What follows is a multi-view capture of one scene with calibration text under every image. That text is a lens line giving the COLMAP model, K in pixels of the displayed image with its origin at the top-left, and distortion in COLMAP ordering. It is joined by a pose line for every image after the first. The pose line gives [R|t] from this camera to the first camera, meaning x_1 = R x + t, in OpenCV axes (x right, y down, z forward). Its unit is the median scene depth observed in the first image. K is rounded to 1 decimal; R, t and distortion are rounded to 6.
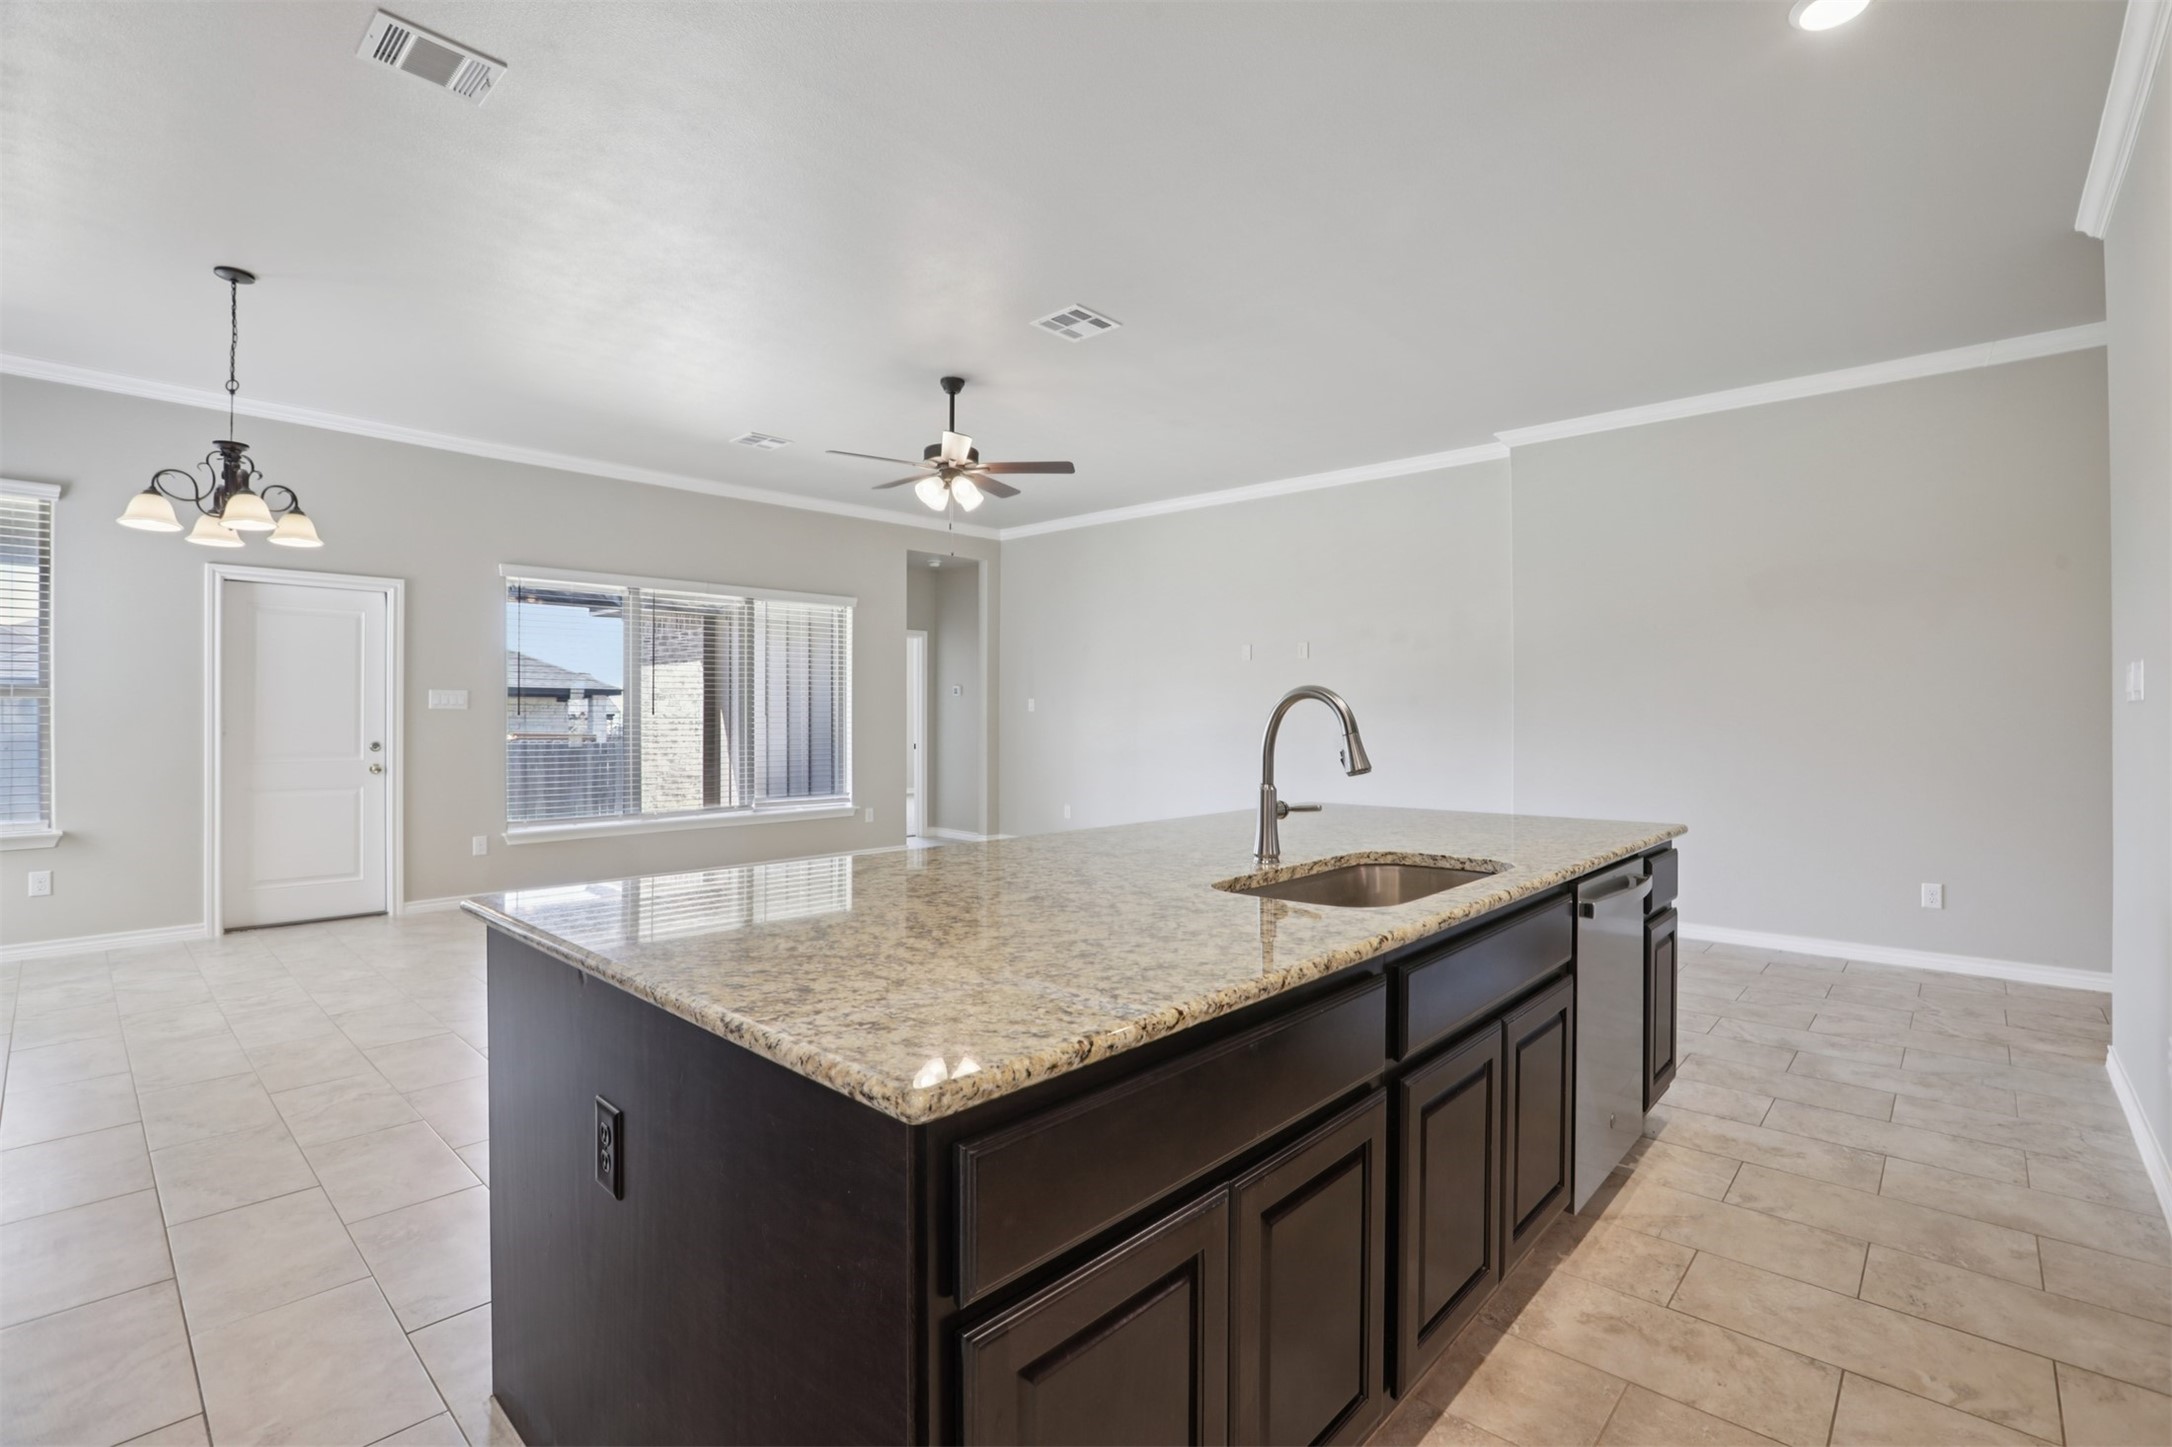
lens RADIAL K [[991.0, 0, 1101.0], [0, 991.0, 716.5], [0, 0, 1]] dist [-0.046295, 0.012680]
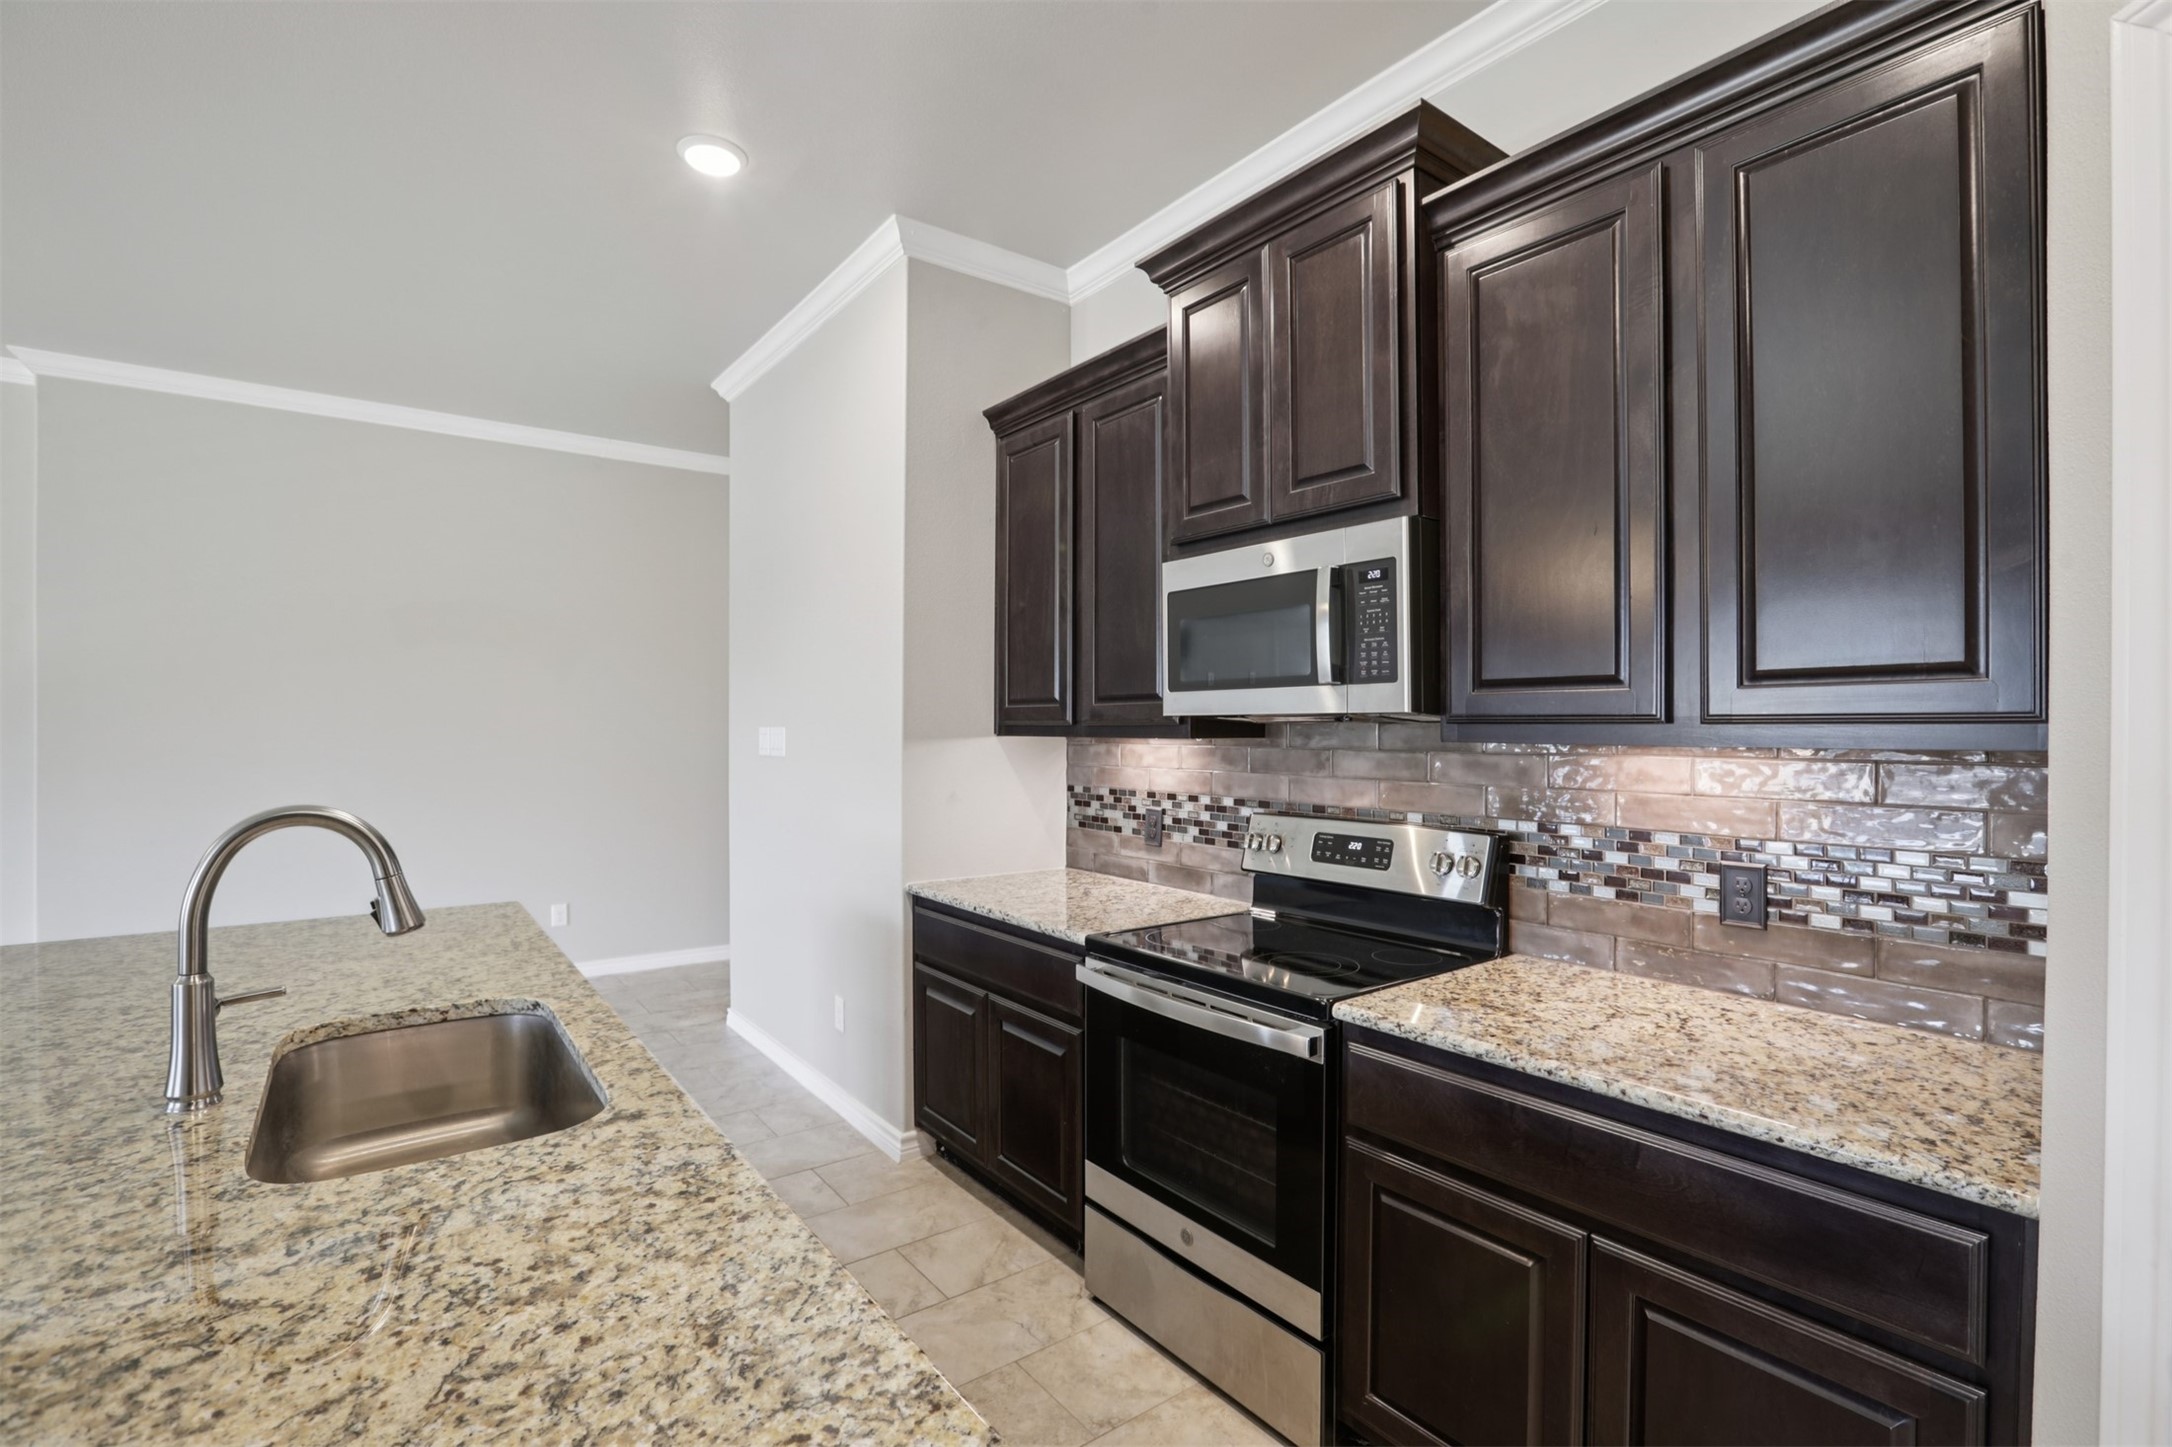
lens RADIAL K [[991.0, 0, 1095.5], [0, 991.0, 726.9], [0, 0, 1]] dist [-0.046295, 0.012680]
pose [[0.192865, -0.004441, 0.981215, -0.294027], [0.001139, 0.999990, 0.004302, -0.082761], [-0.981225, 0.000288, 0.192868, 0.357211]]
